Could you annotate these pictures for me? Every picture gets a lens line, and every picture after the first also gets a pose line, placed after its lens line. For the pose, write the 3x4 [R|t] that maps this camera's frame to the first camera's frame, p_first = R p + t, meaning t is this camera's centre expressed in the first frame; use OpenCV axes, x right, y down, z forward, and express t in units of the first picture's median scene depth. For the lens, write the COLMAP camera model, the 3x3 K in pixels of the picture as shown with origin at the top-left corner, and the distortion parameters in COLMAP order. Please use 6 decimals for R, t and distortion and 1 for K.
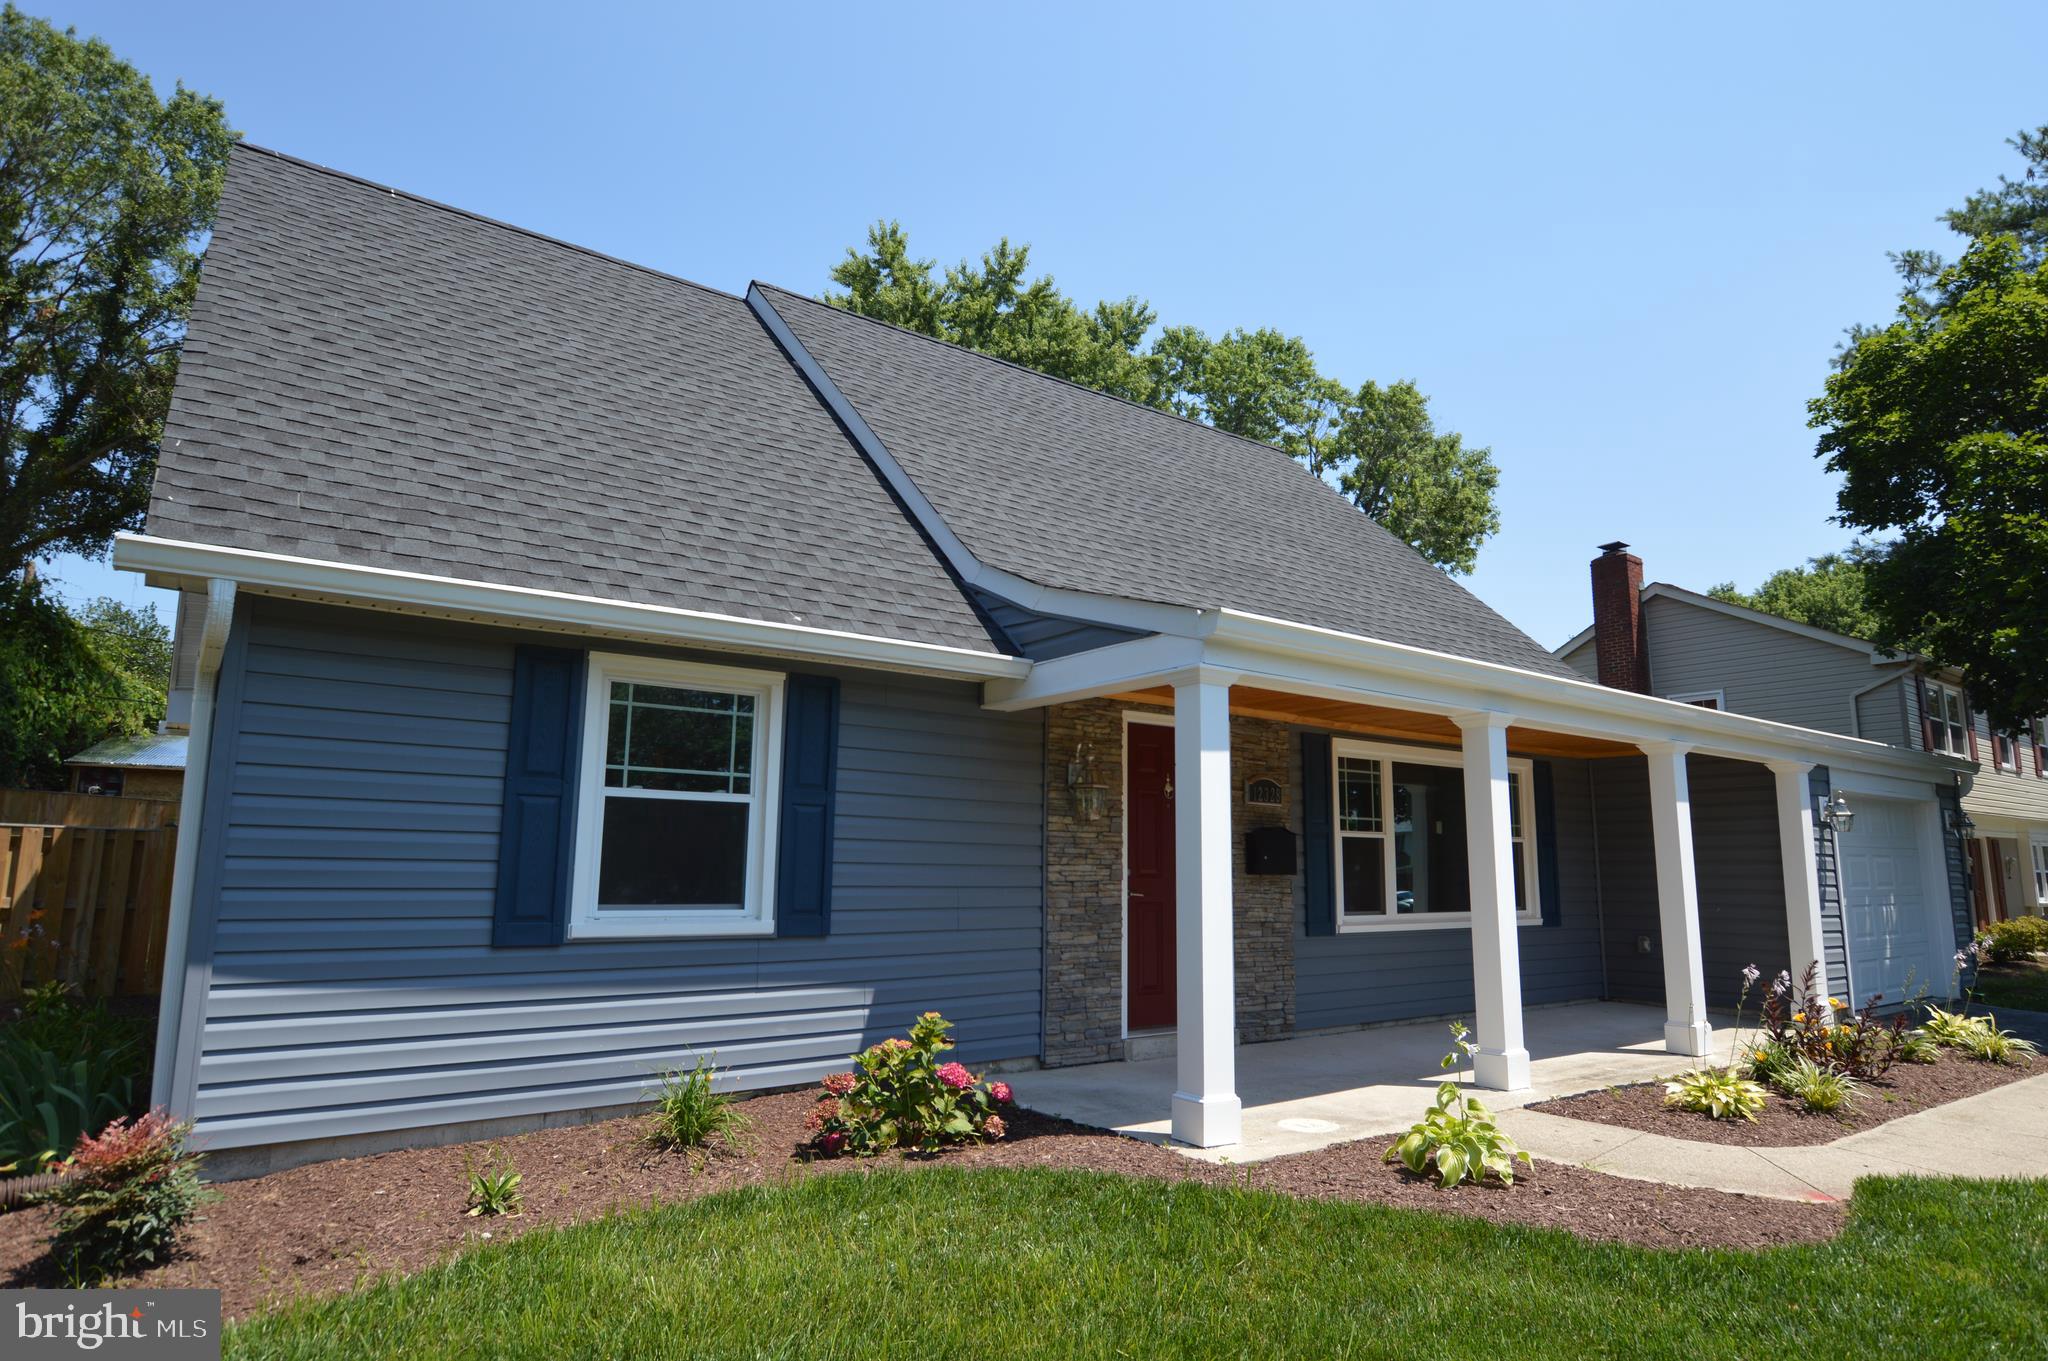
lens RADIAL K [[1163.1, 0, 1024.0], [0, 1163.1, 680.5], [0, 0, 1]] dist [-0.019801, 0.003166]
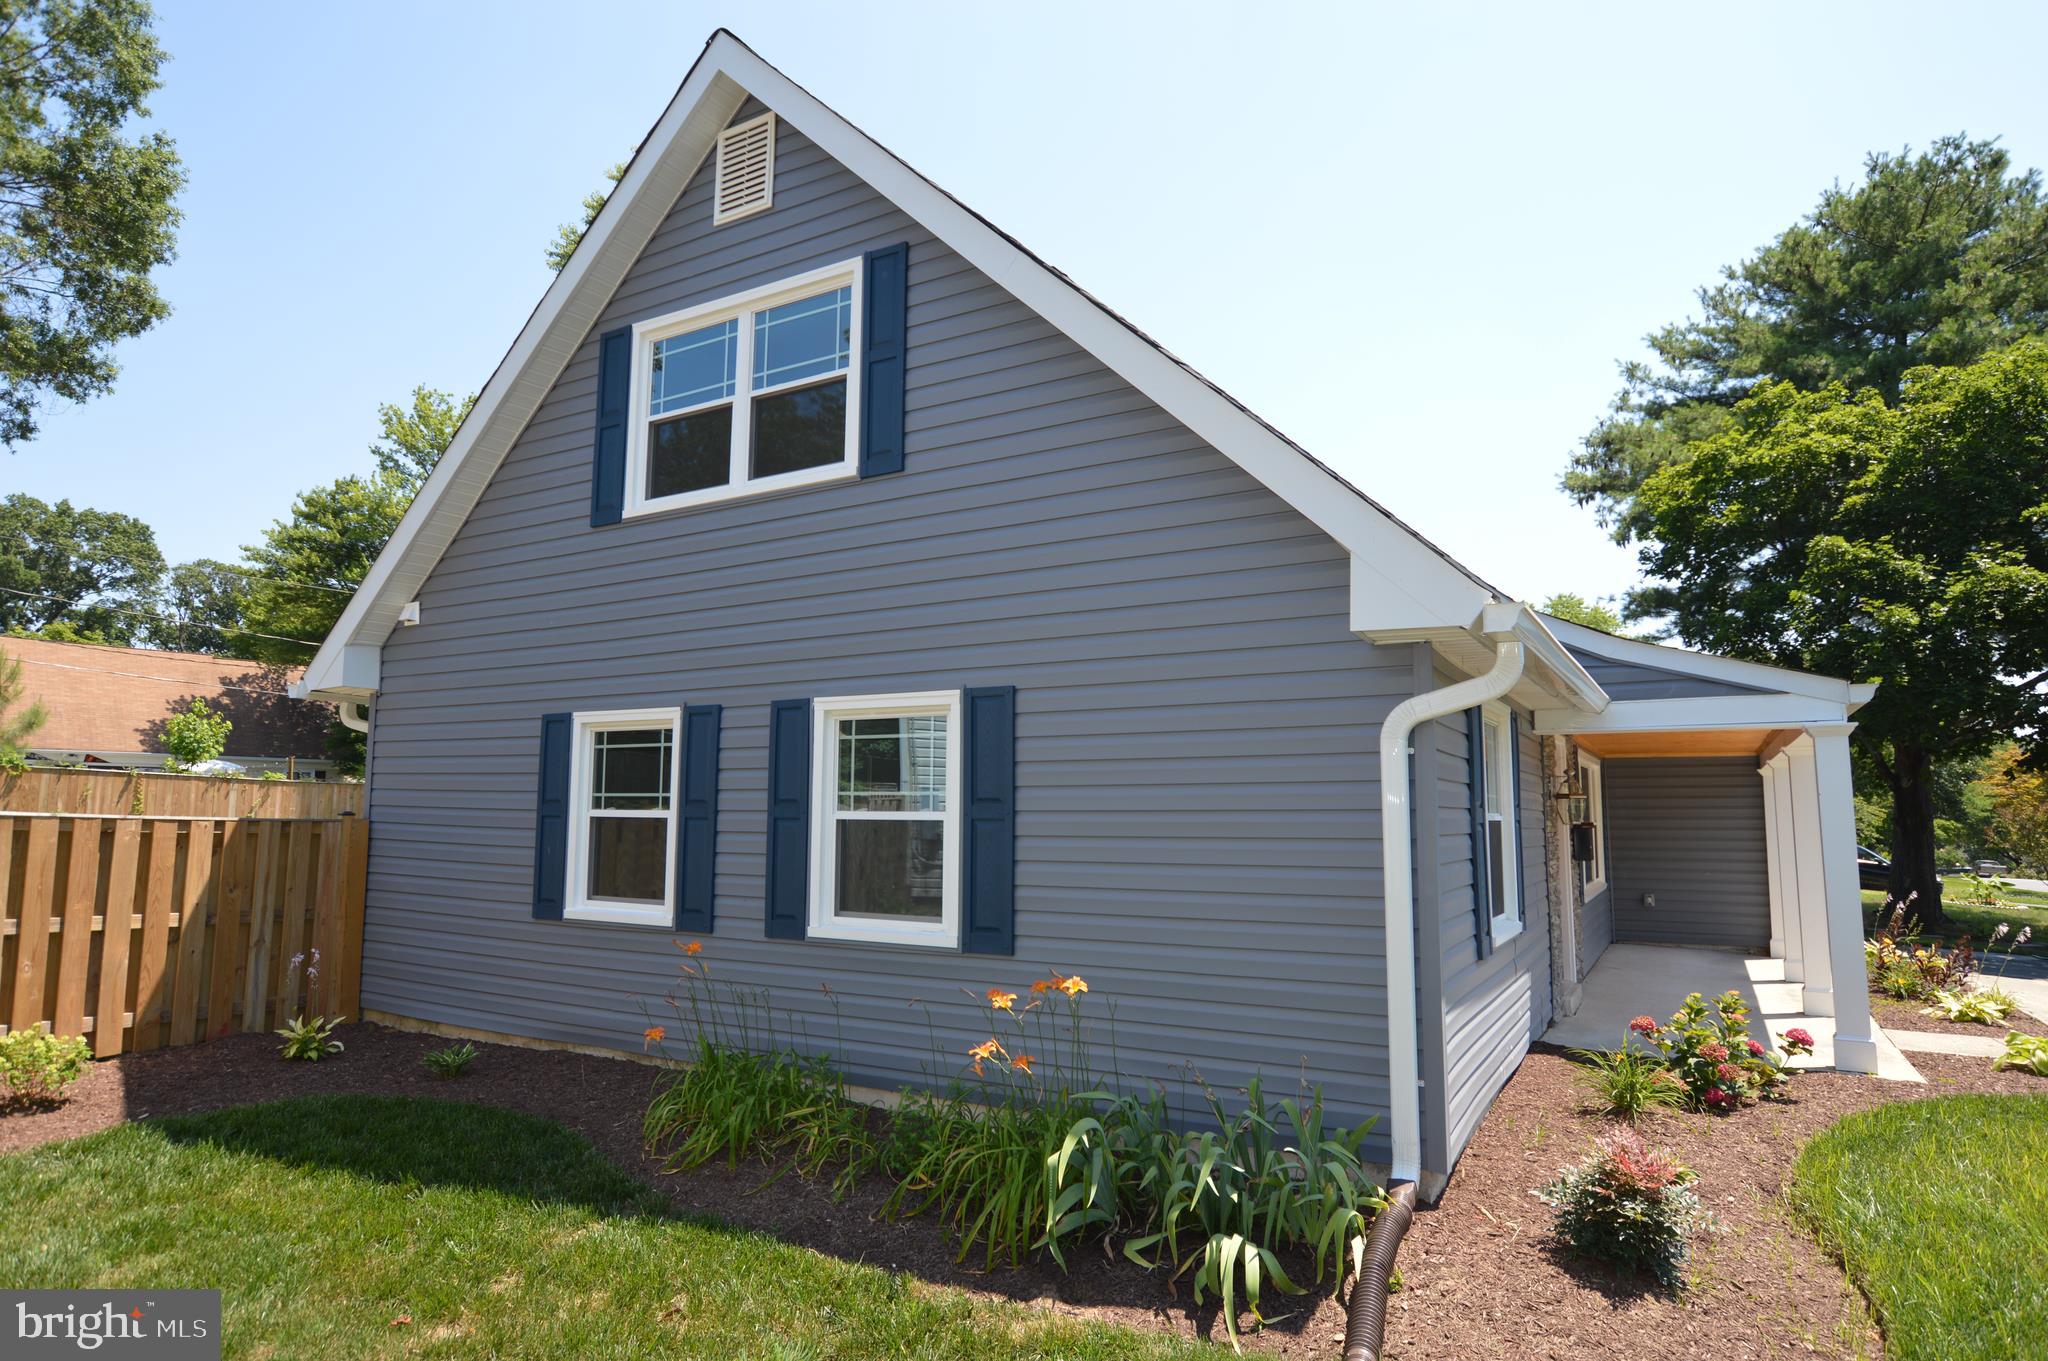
lens RADIAL K [[1163.1, 0, 1024.0], [0, 1163.1, 680.5], [0, 0, 1]] dist [-0.019801, 0.003166]
pose [[0.919450, 0.041644, 0.390996, -0.363881], [-0.058994, 0.997730, 0.032460, -0.014014], [-0.388757, -0.052912, 0.919820, 0.037936]]
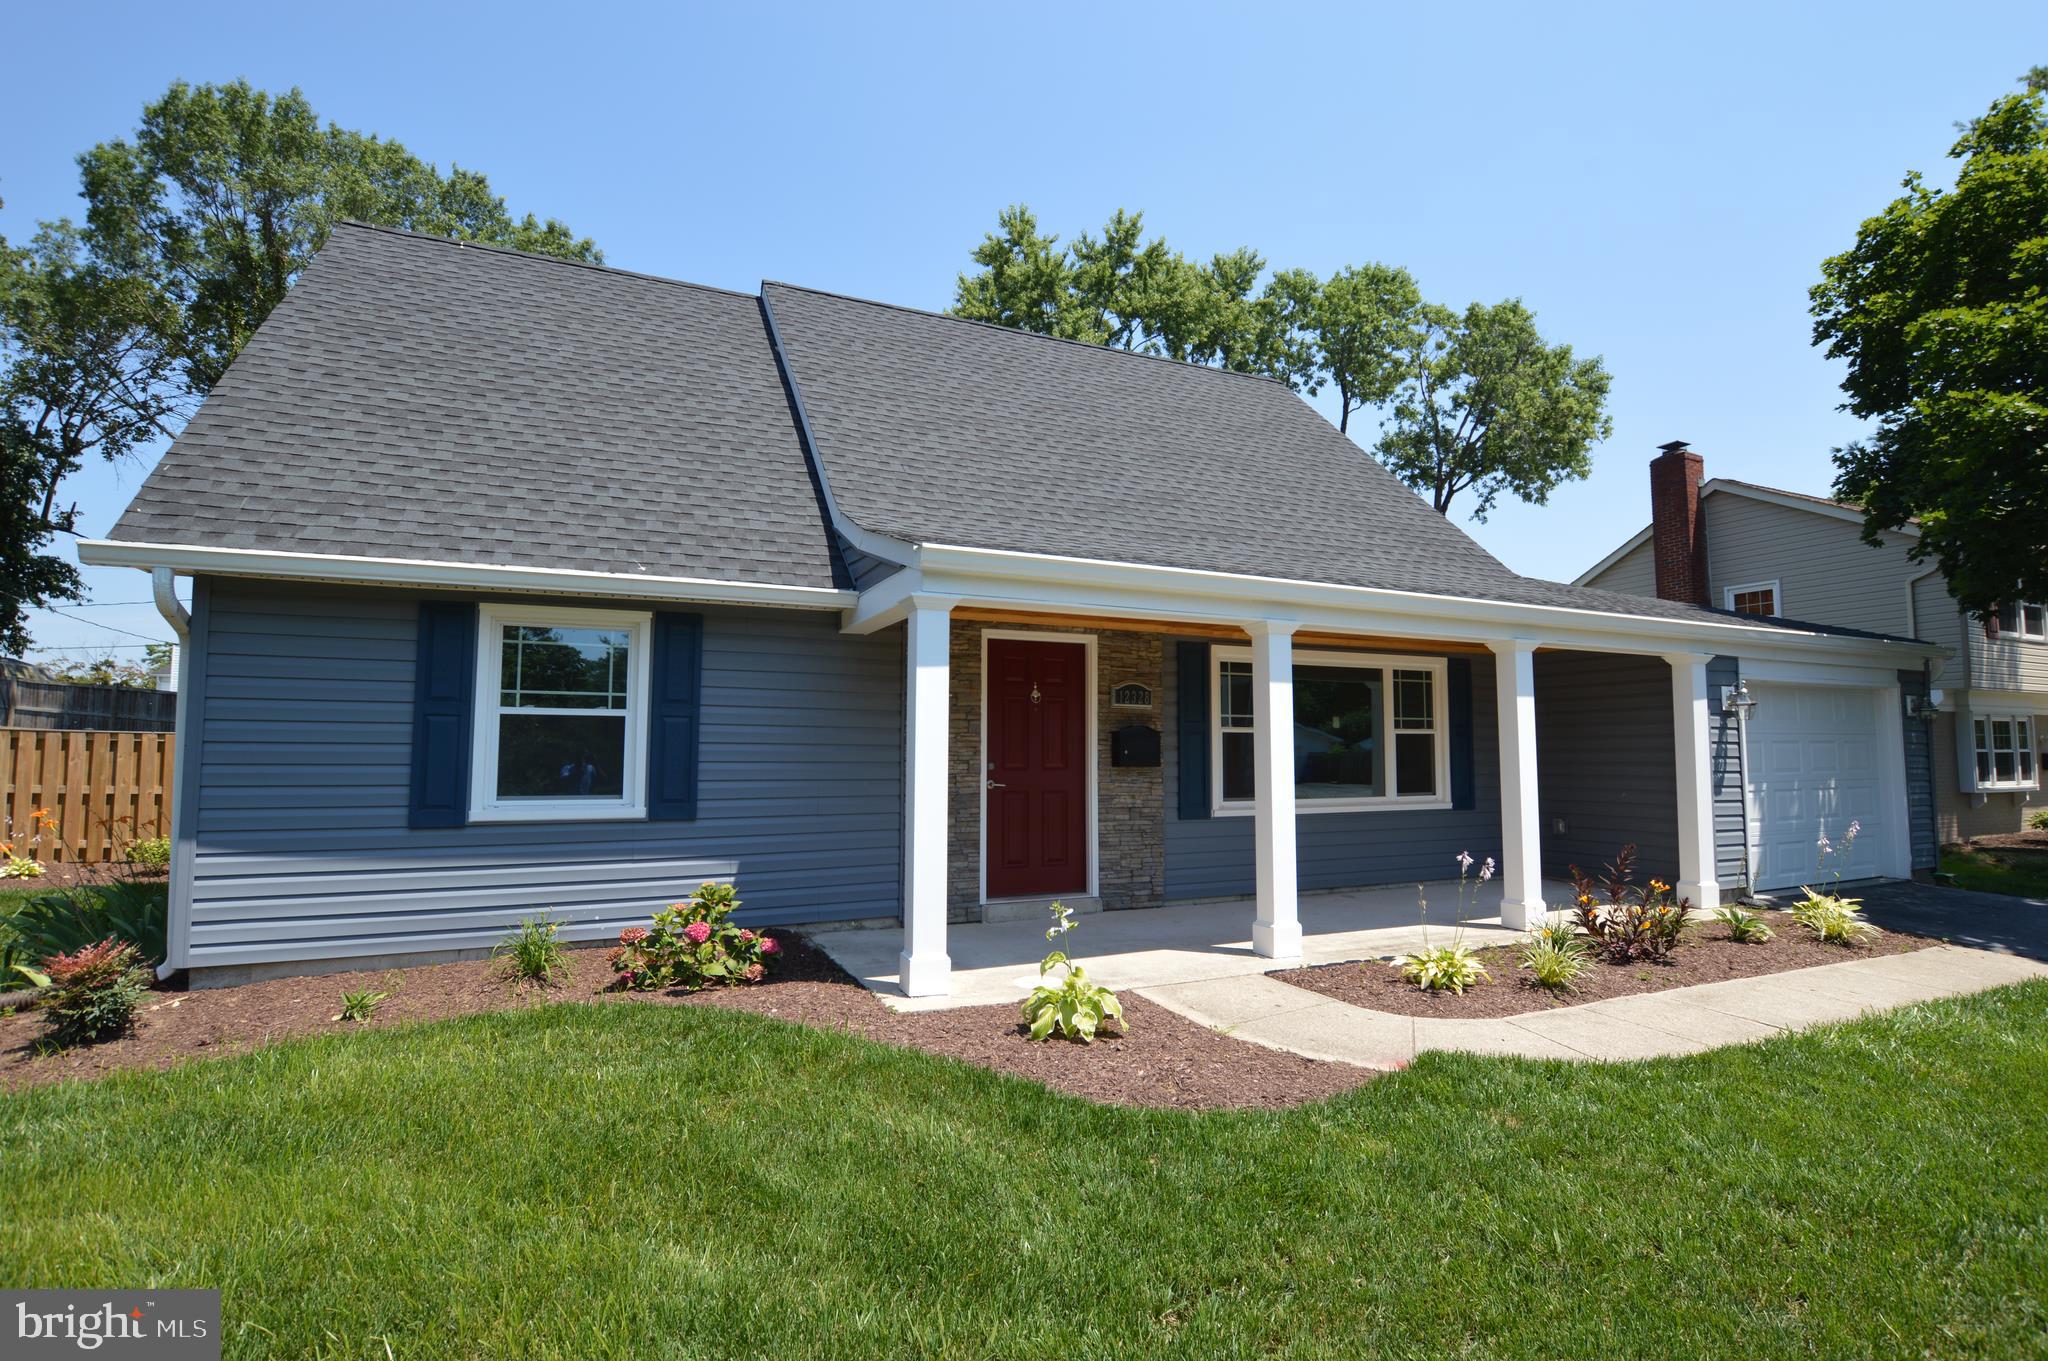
lens RADIAL K [[981.8, 0, 1024.0], [0, 981.8, 680.5], [0, 0, 1]] dist [-0.025201, -0.000057]
pose [[0.978295, -0.025147, -0.205687, 0.263386], [0.042389, 0.995905, 0.079855, -0.000124], [0.202836, -0.086841, 0.975354, 0.032107]]
